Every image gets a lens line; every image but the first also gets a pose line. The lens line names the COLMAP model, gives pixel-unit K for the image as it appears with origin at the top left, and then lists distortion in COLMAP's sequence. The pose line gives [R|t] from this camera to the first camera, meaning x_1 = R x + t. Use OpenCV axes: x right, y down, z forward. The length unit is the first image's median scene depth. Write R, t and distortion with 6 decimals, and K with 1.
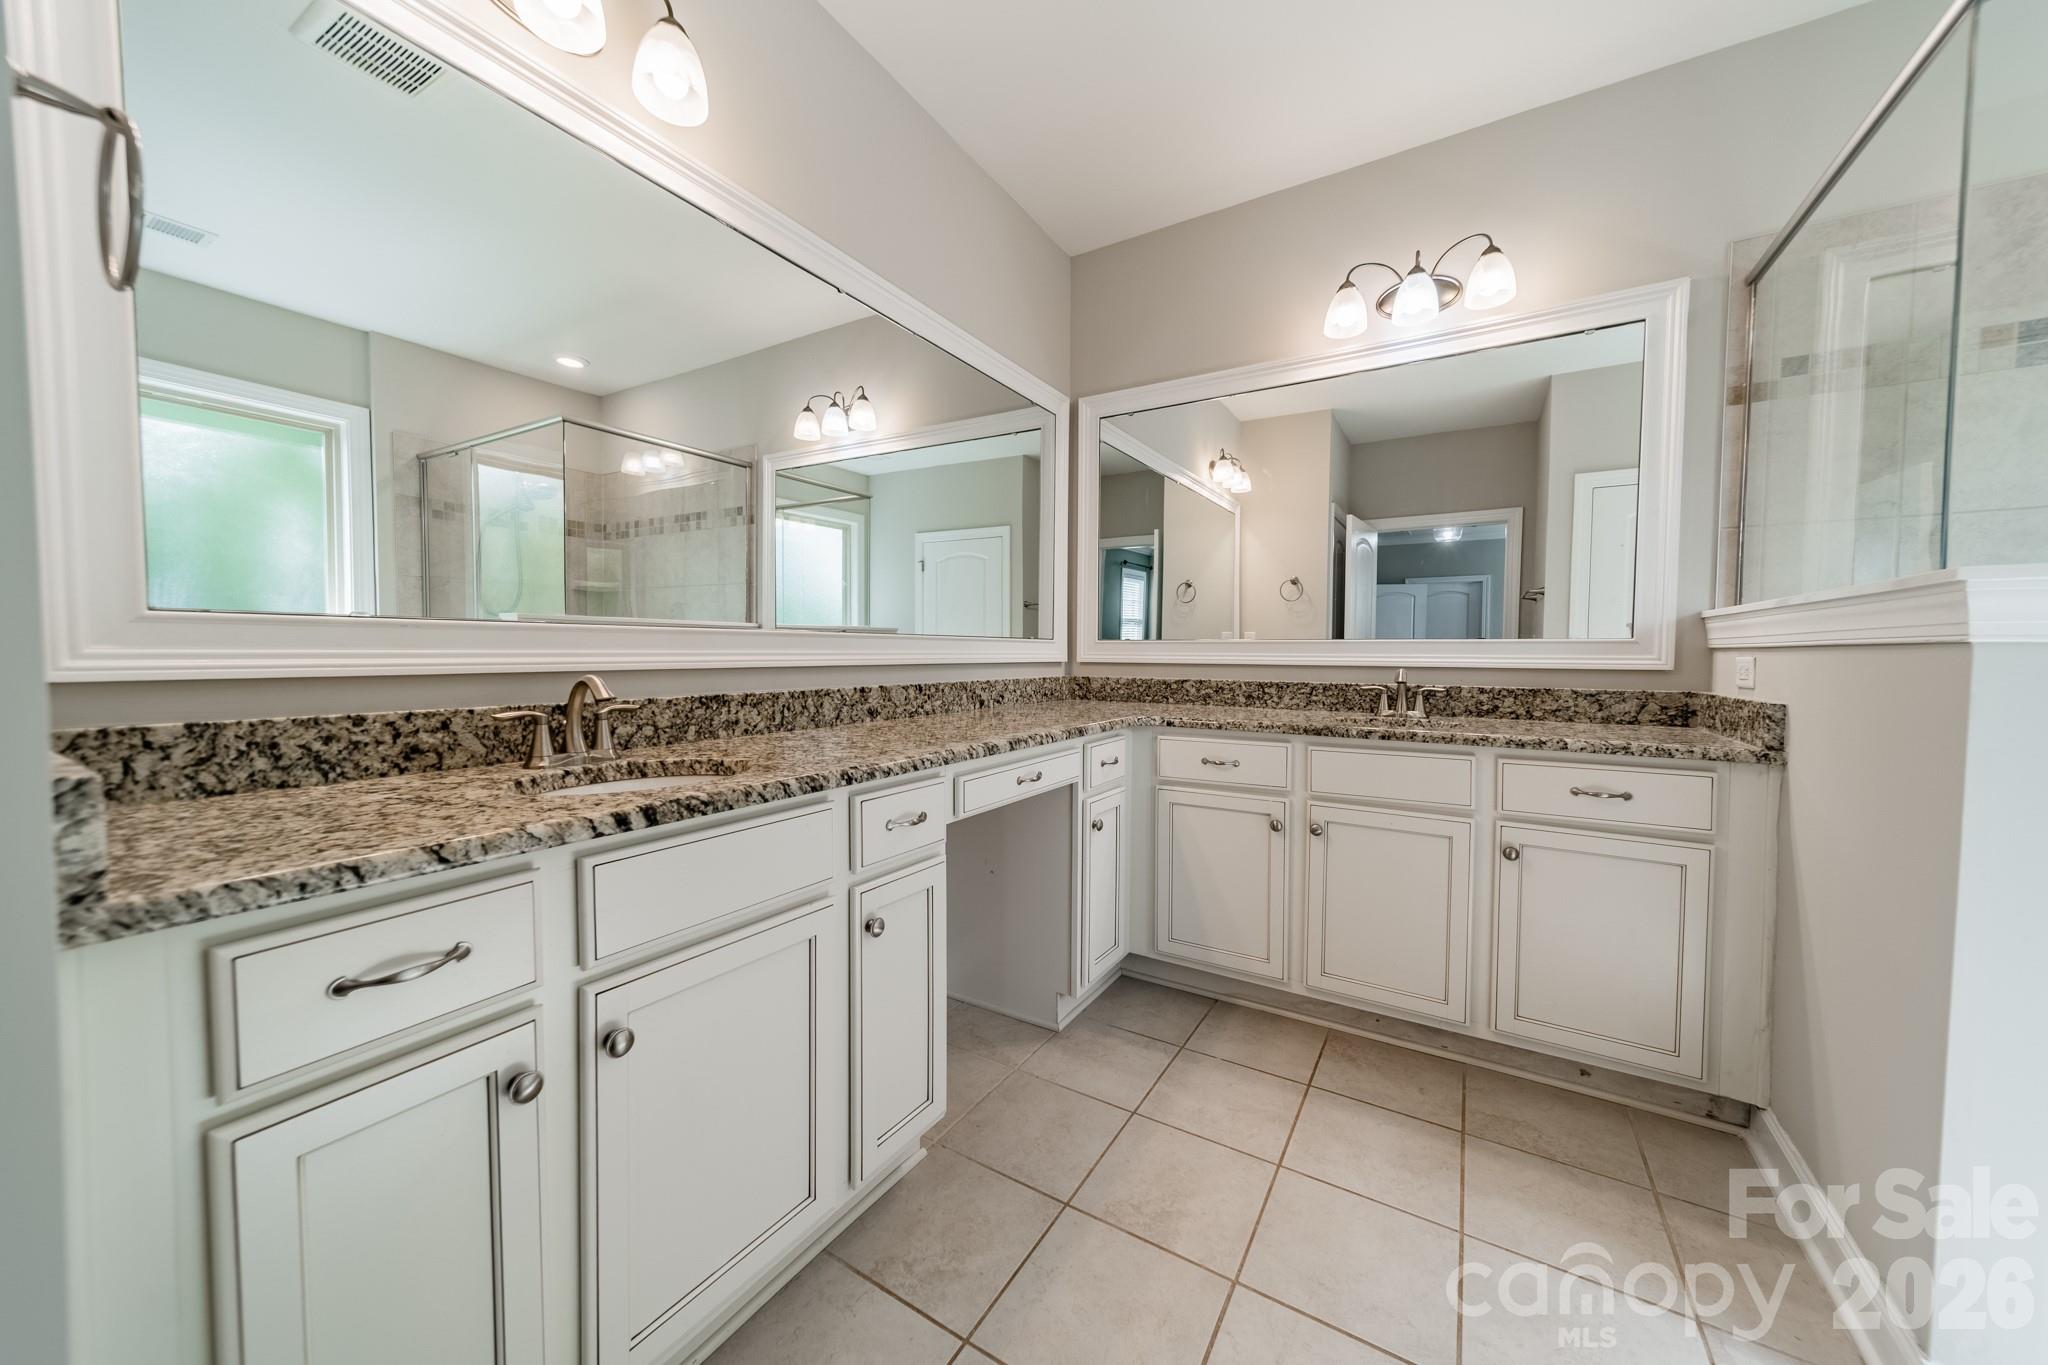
lens RADIAL K [[726.1, 0, 1031.8], [0, 726.1, 677.5], [0, 0, 1]] dist [0.008607, -0.000333]
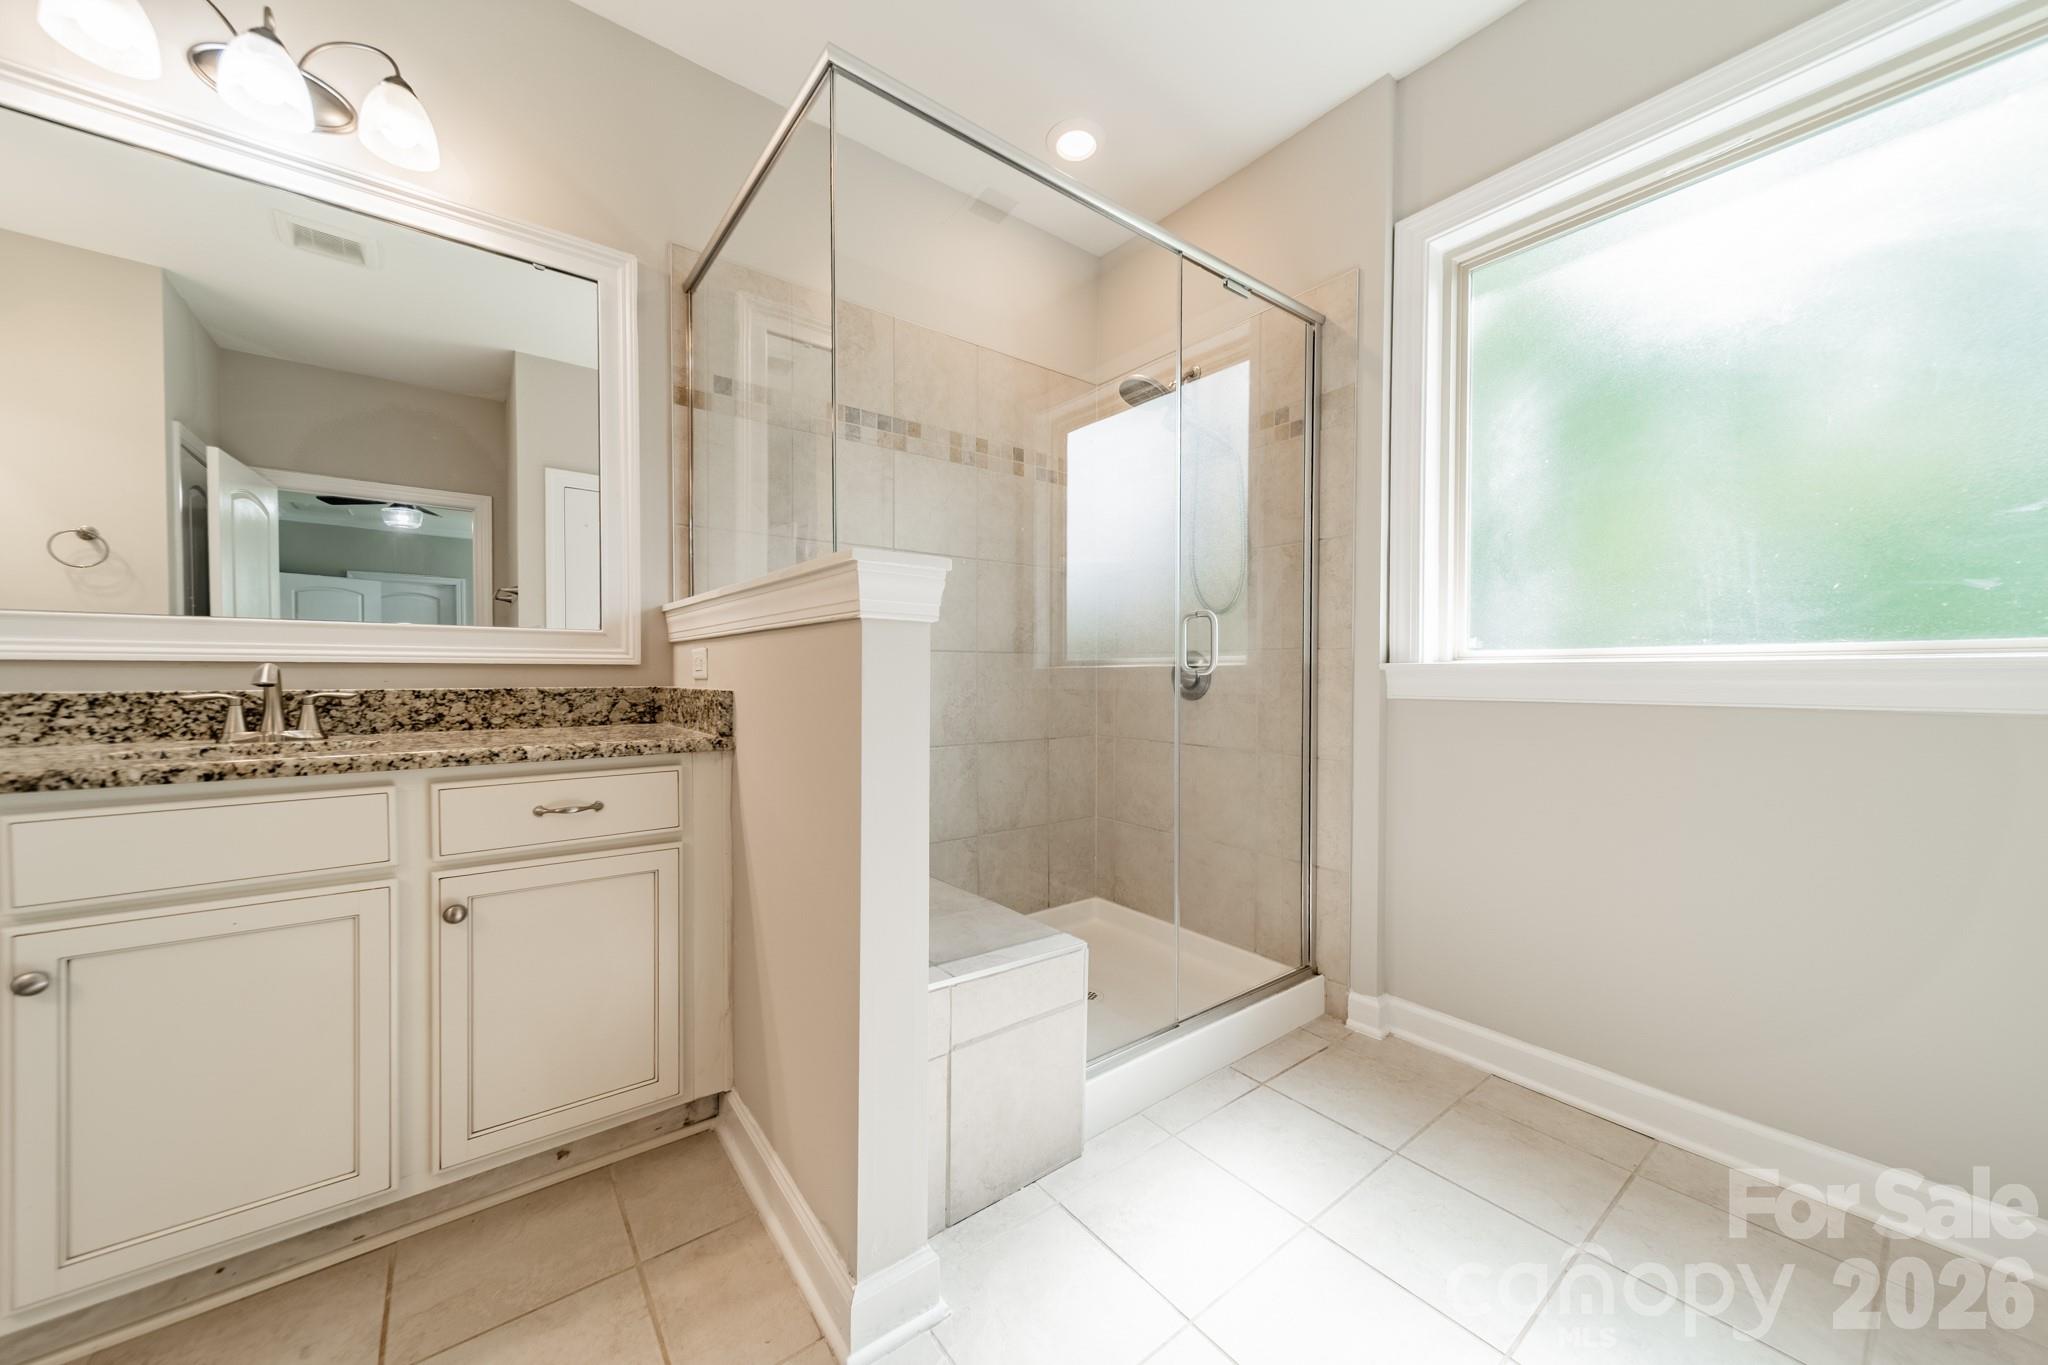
lens RADIAL K [[726.1, 0, 1035.2], [0, 726.1, 685.8], [0, 0, 1]] dist [0.008607, -0.000333]
pose [[0.351183, -0.019151, 0.936111, 0.174651], [0.034556, 0.999375, 0.007482, 0.029108], [-0.935669, 0.029721, 0.351625, 0.190770]]
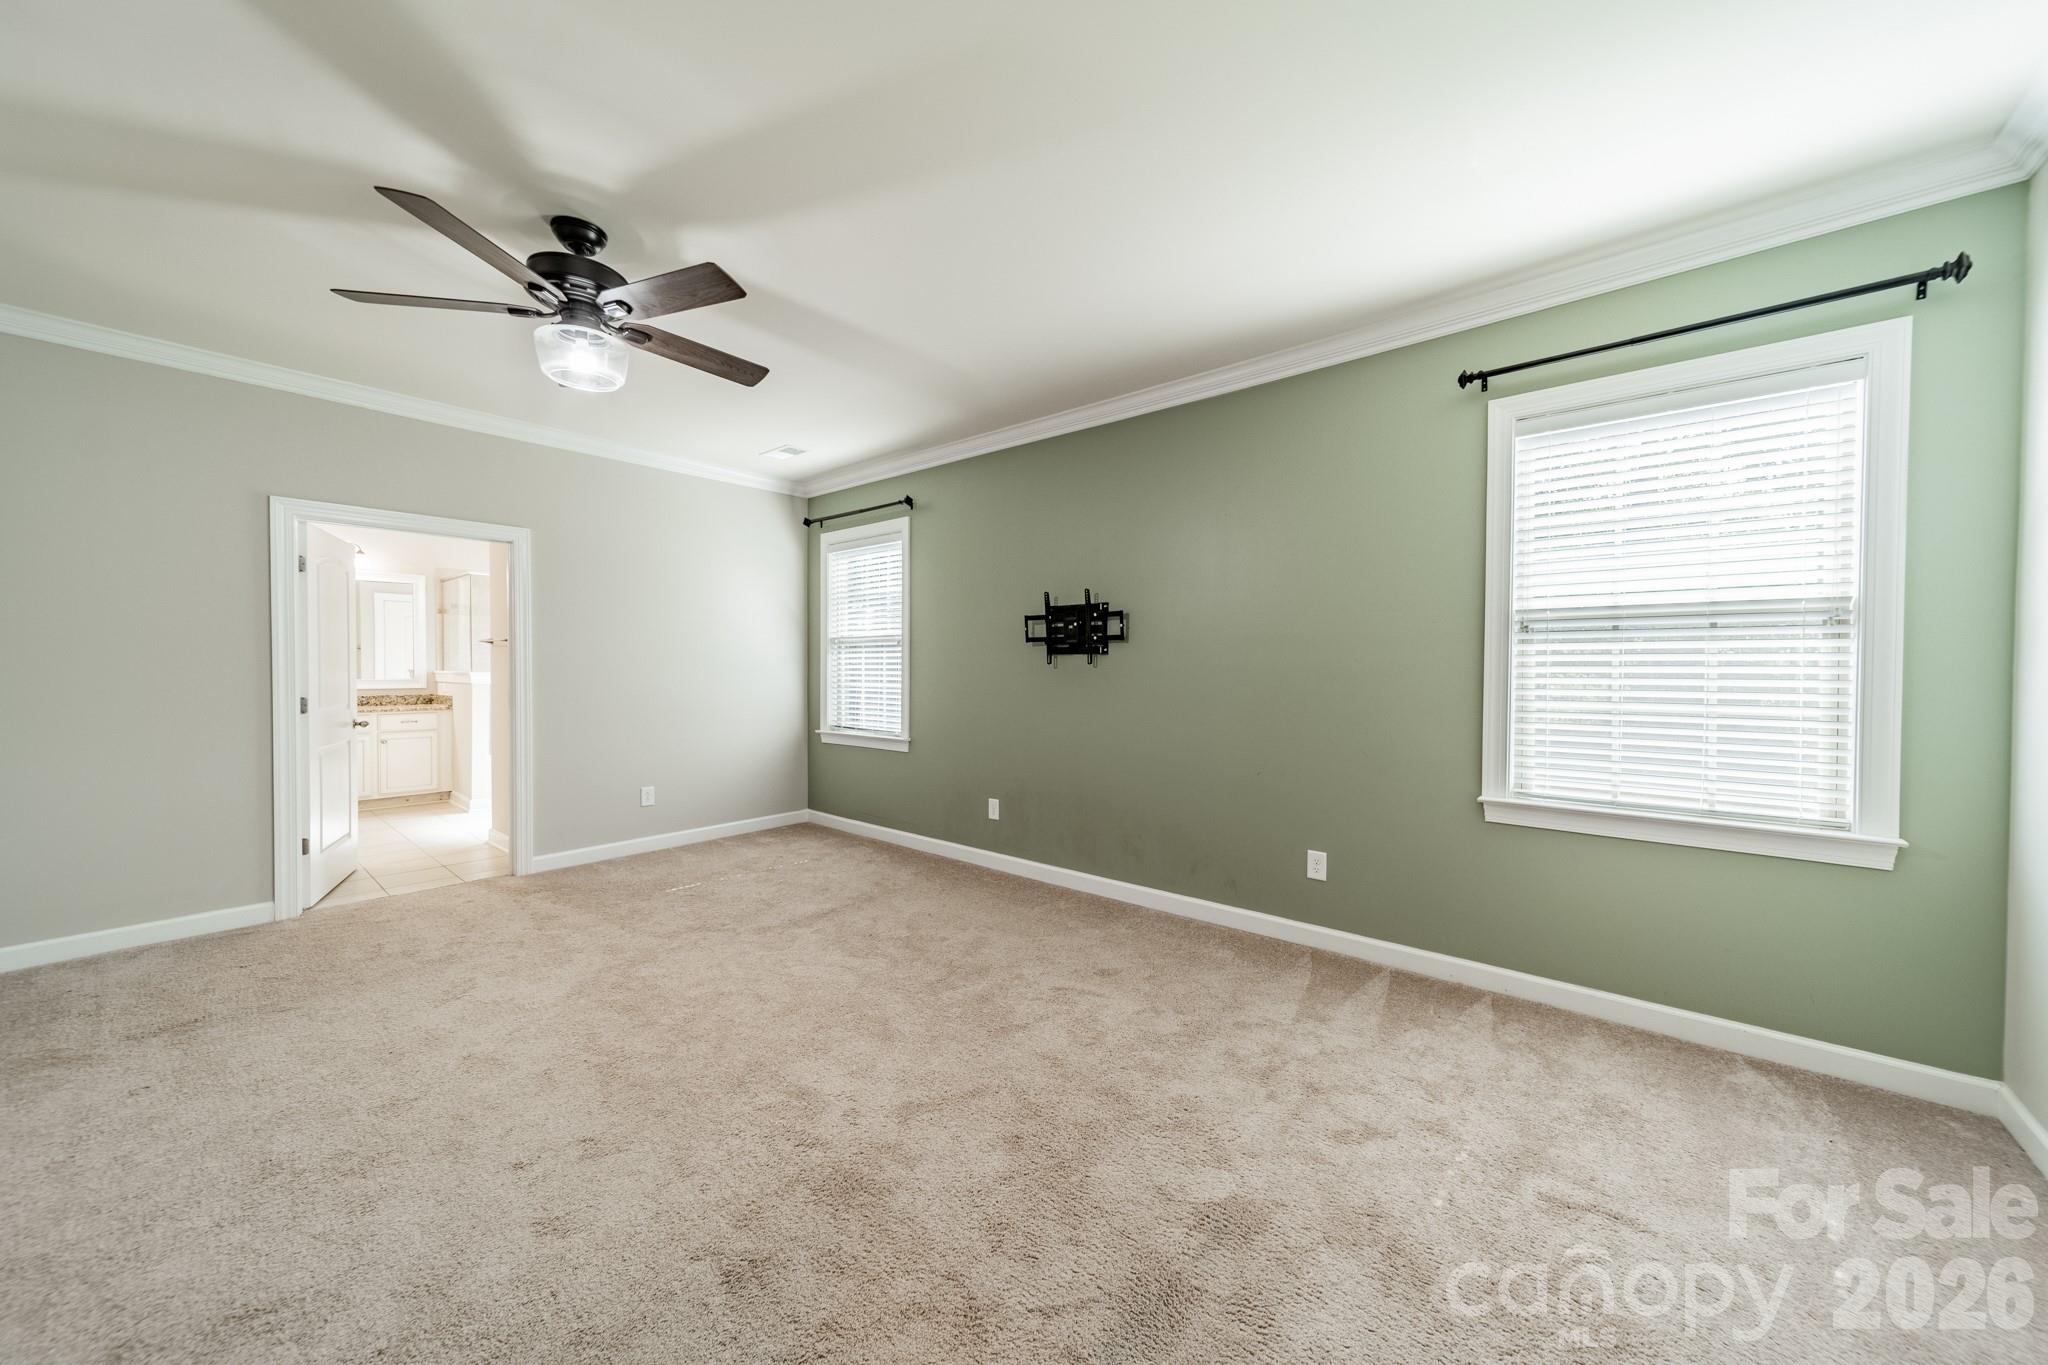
lens RADIAL K [[726.1, 0, 1042.8], [0, 726.1, 671.2], [0, 0, 1]] dist [0.008607, -0.000333]
pose [[0.141687, -0.012979, 0.989826, -2.207870], [0.038134, 0.999243, 0.007644, -0.005212], [-0.989177, 0.036663, 0.142075, -2.467768]]
